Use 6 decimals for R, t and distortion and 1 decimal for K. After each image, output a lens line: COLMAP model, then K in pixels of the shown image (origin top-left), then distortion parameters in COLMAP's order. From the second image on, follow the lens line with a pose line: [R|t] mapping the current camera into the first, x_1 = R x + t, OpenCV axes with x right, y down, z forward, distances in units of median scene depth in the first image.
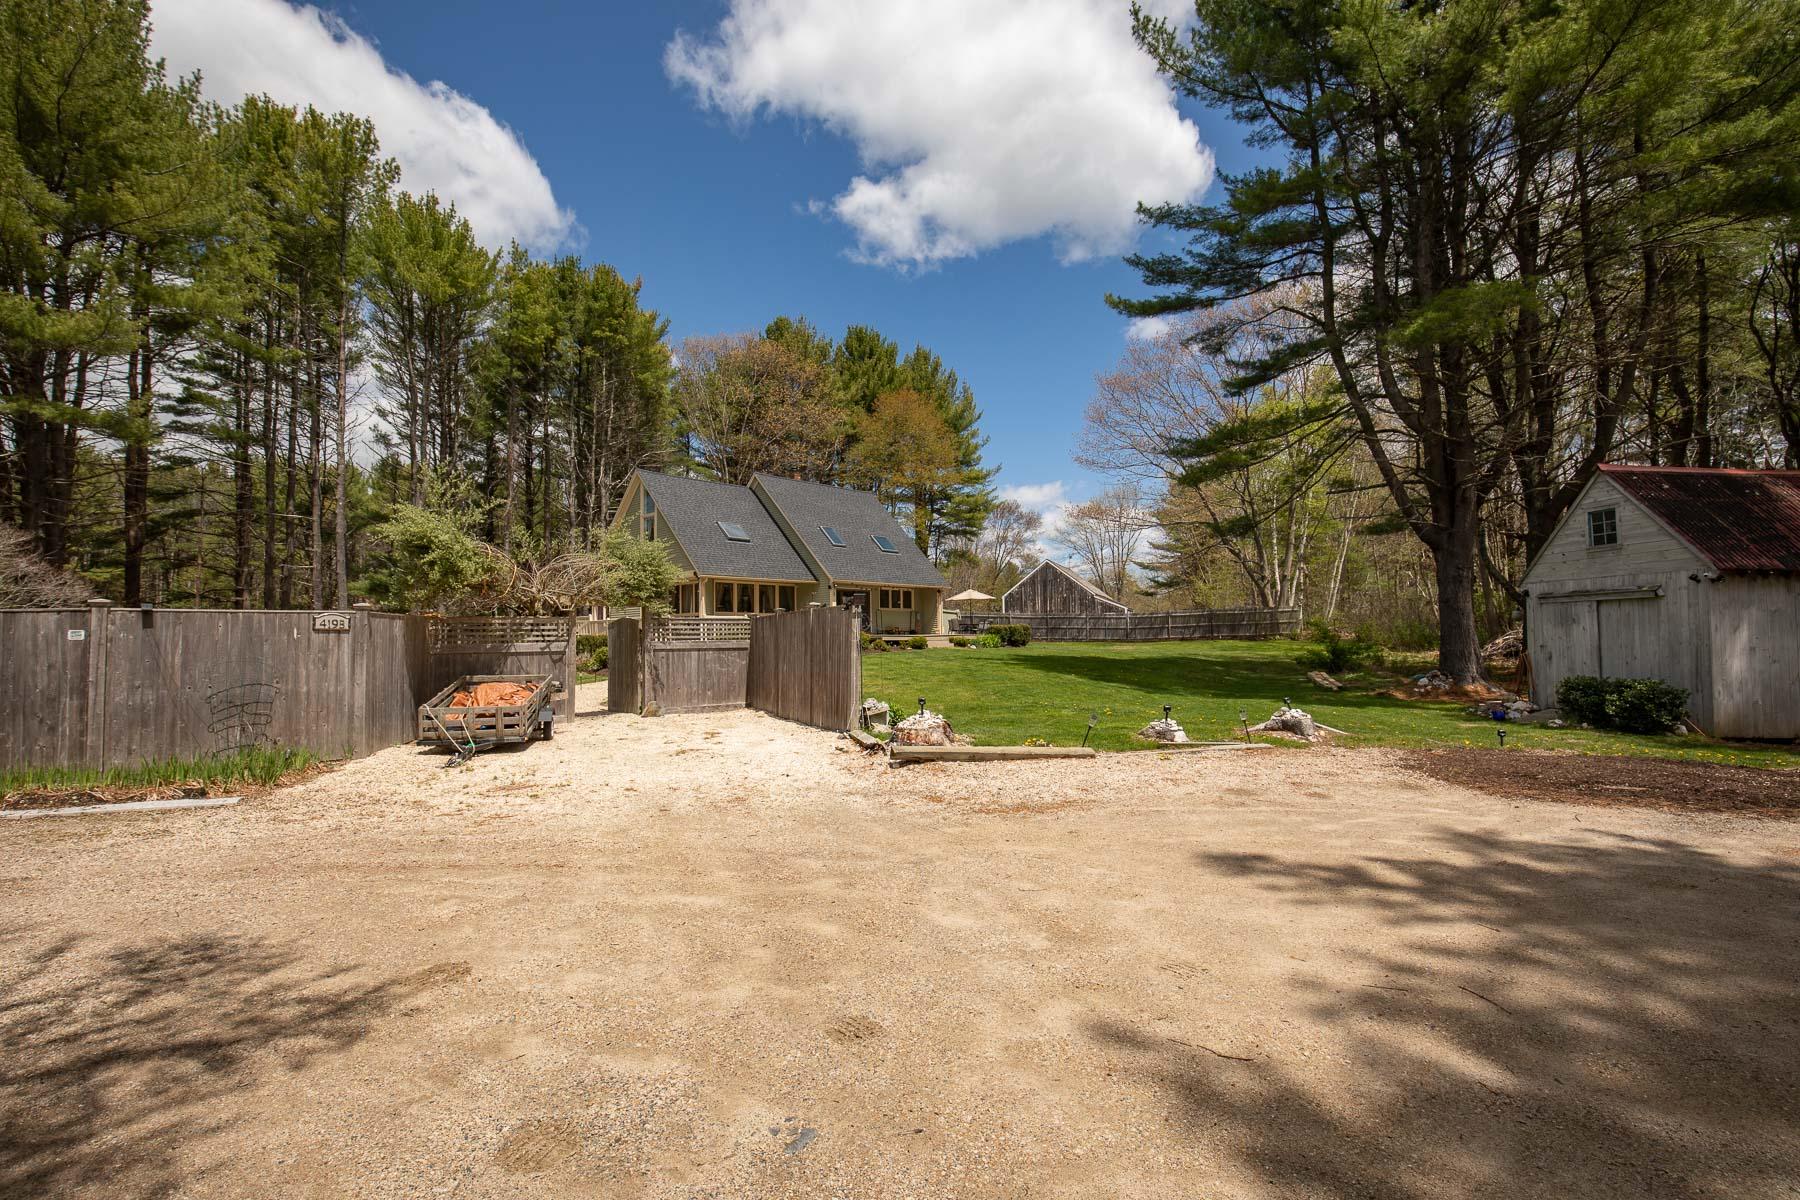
lens RADIAL K [[823.1, 0, 902.9], [0, 823.1, 598.1], [0, 0, 1]] dist [-0.024099, 0.003088]
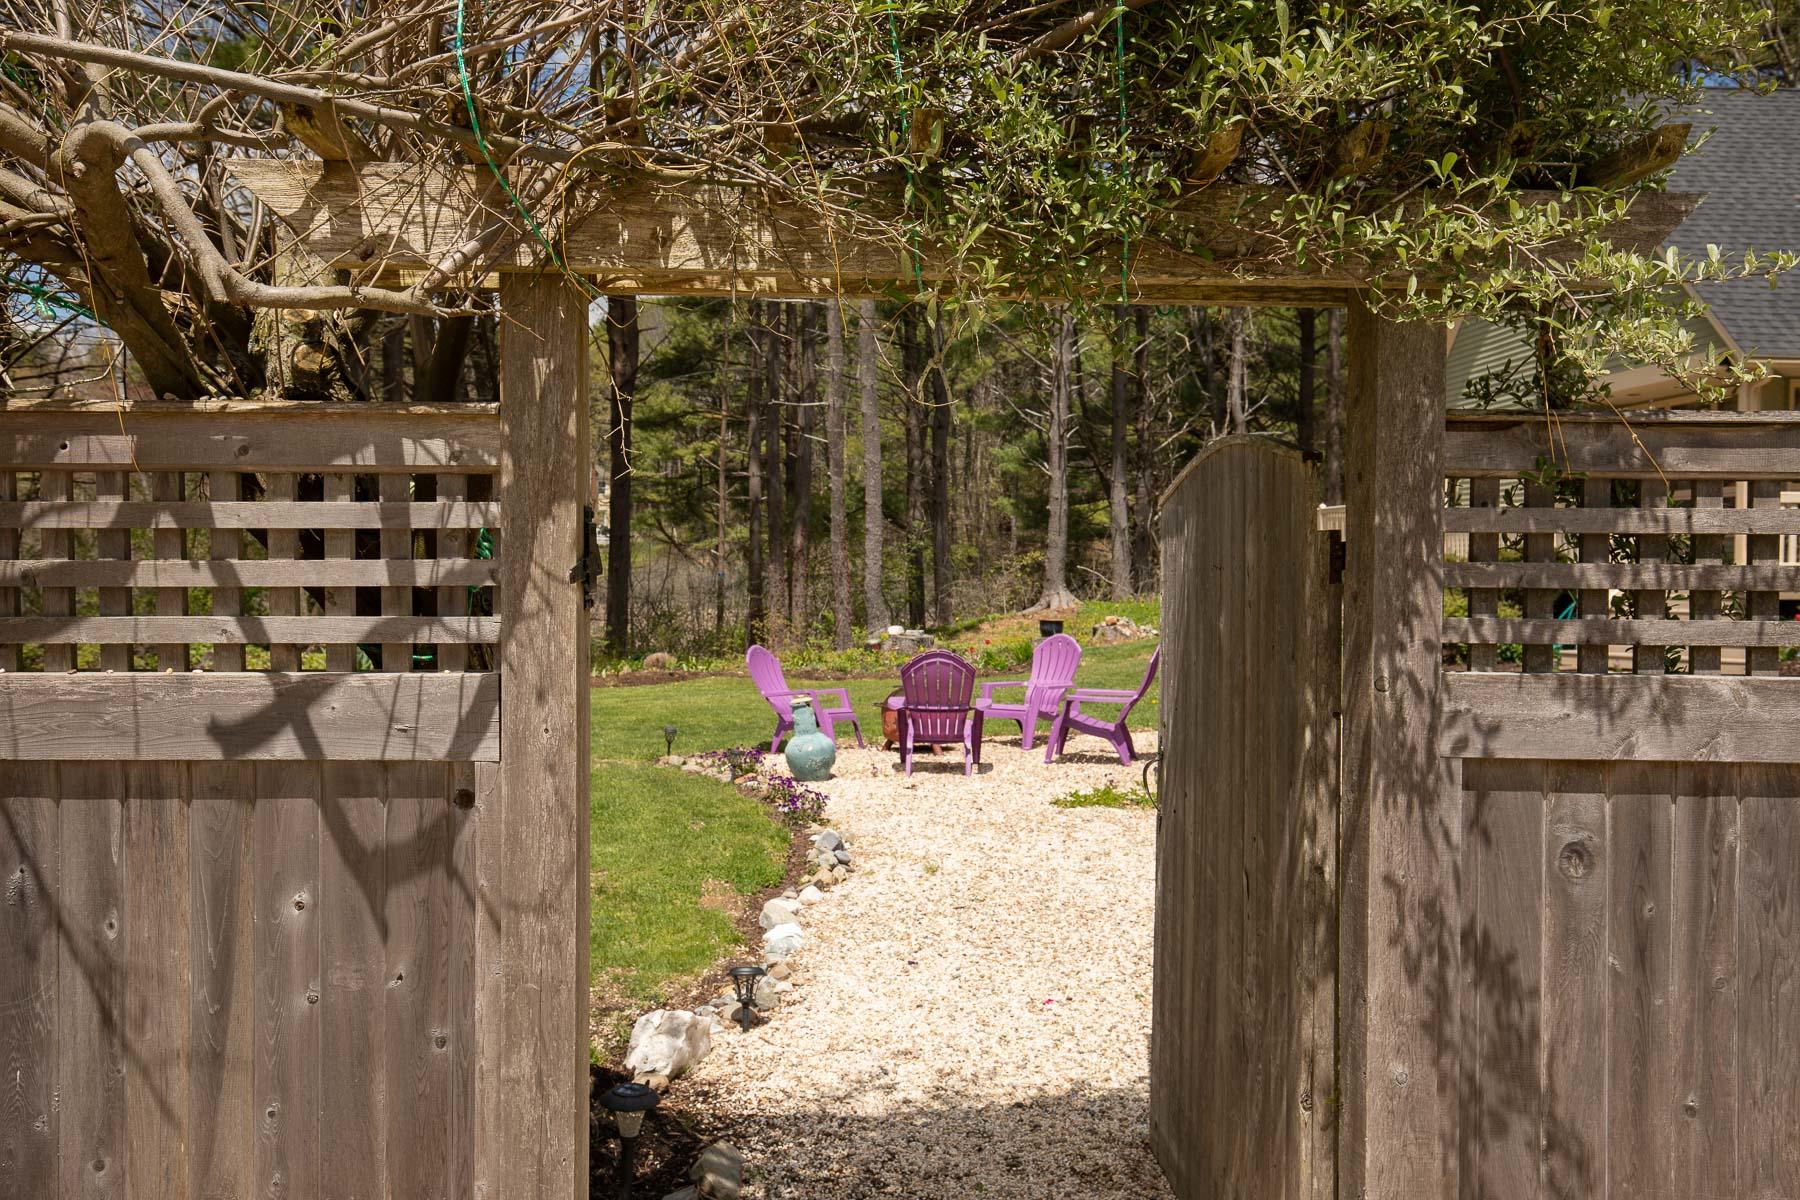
lens RADIAL K [[1394.5, 0, 905.6], [0, 1394.5, 596.6], [0, 0, 1]] dist [0.036082, 0.000775]
pose [[0.732376, 0.037582, -0.679863, -0.143733], [0.016838, 0.997171, 0.073261, 0.018554], [0.680692, -0.065102, 0.729671, 0.496968]]
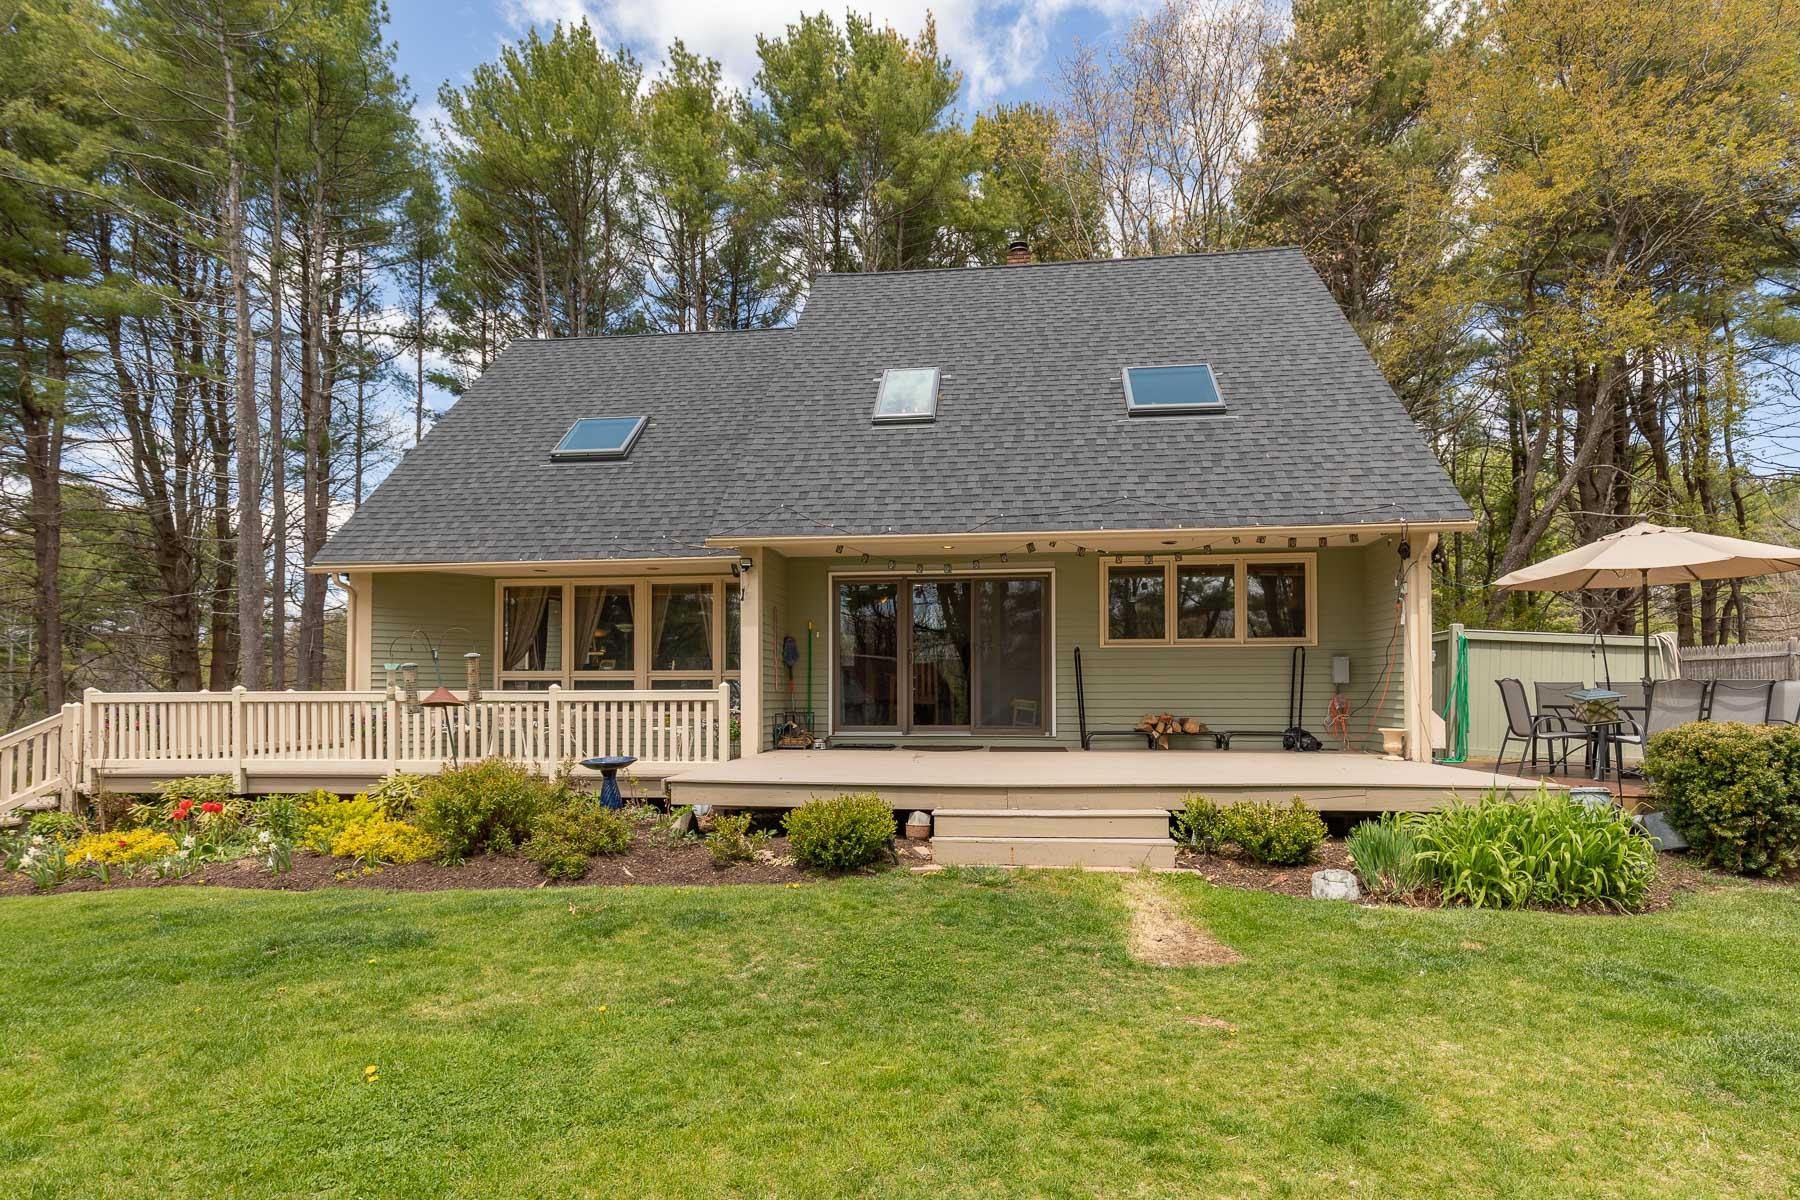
lens RADIAL K [[908.2, 0, 921.2], [0, 908.2, 684.8], [0, 0, 1]] dist [-0.002628, -0.000647]
pose [[0.615076, -0.002200, -0.788465, 0.229888], [0.040573, 0.998760, 0.028864, 0.022914], [0.787423, -0.049744, 0.614402, 1.165020]]
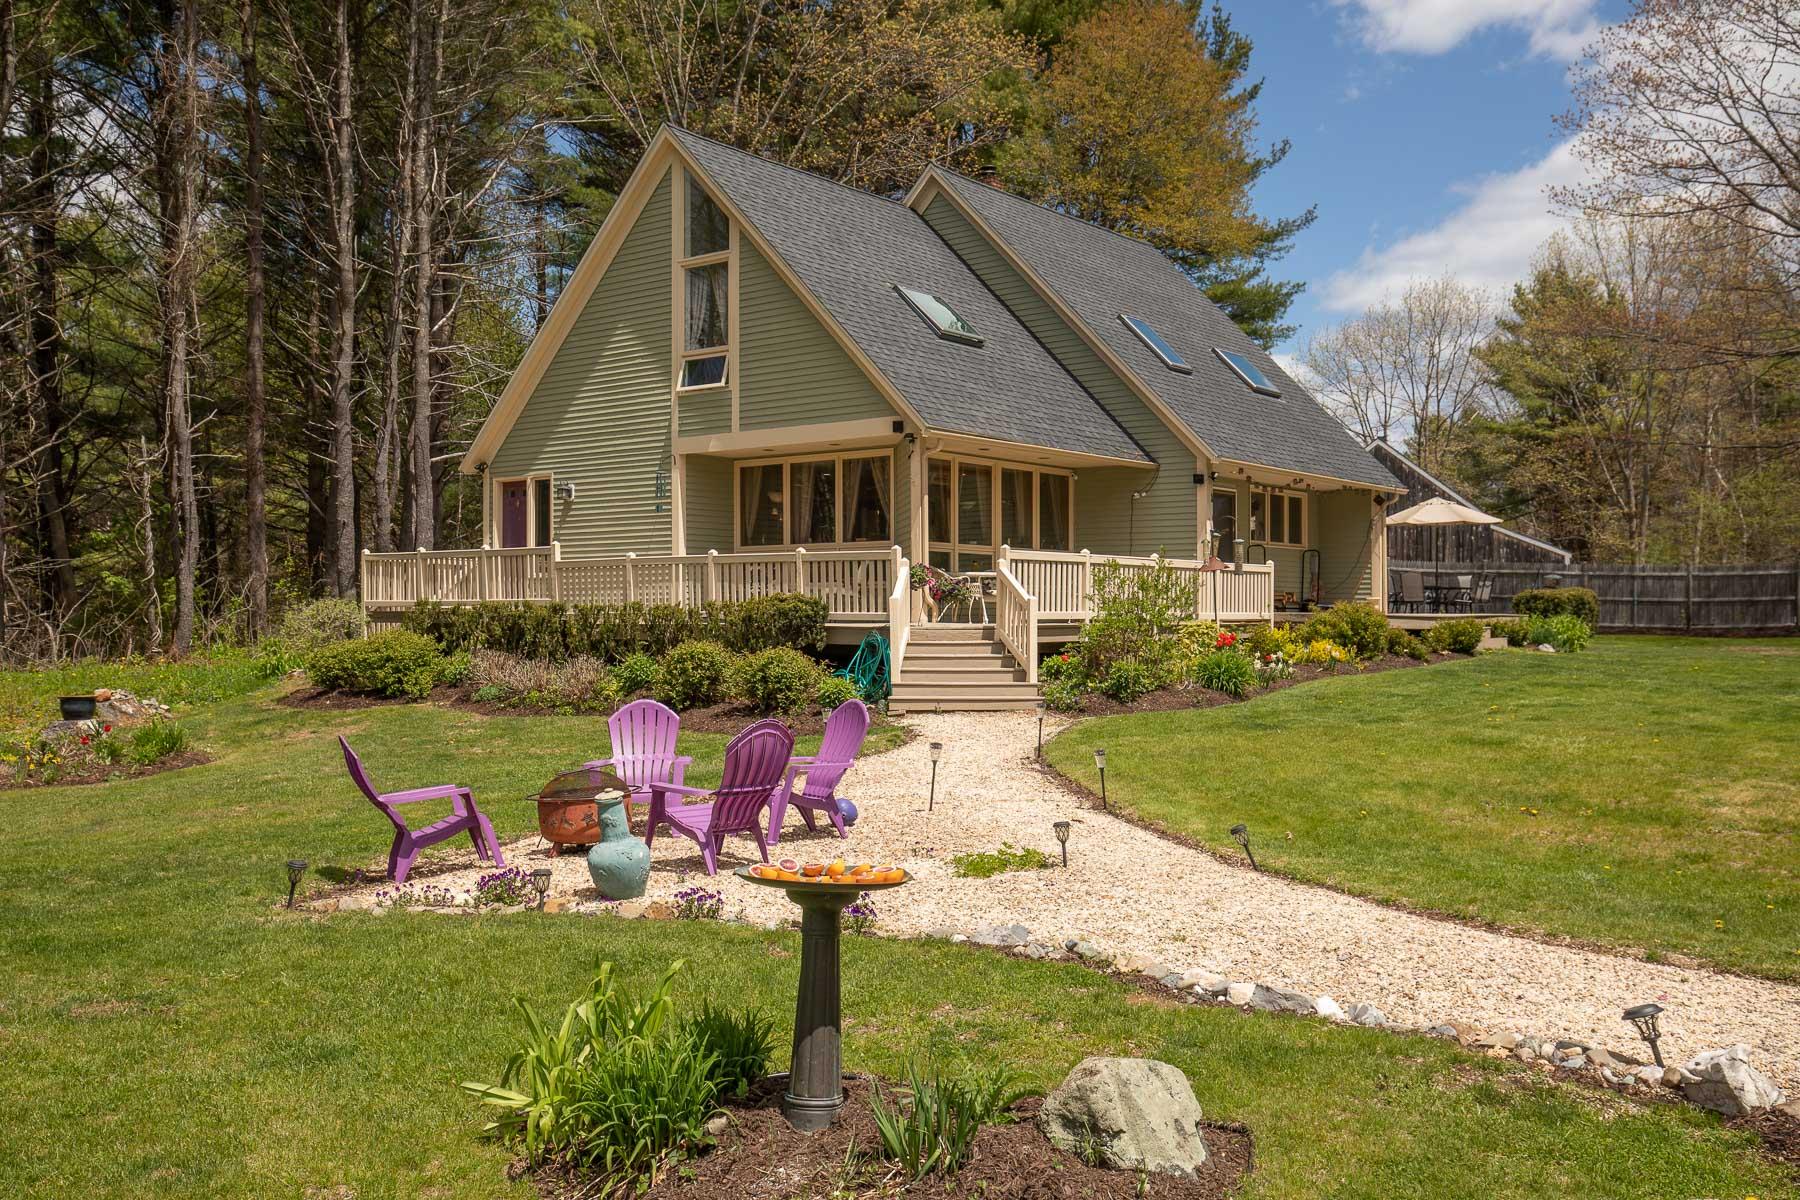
lens RADIAL K [[1632.5, 0, 883.4], [0, 1632.5, 588.0], [0, 0, 1]] dist [0.005228, 0.000000]
pose [[0.994826, 0.014564, 0.100541, -0.401513], [-0.017949, 0.999299, 0.032849, 0.018038], [-0.099992, -0.034484, 0.994390, 0.406360]]
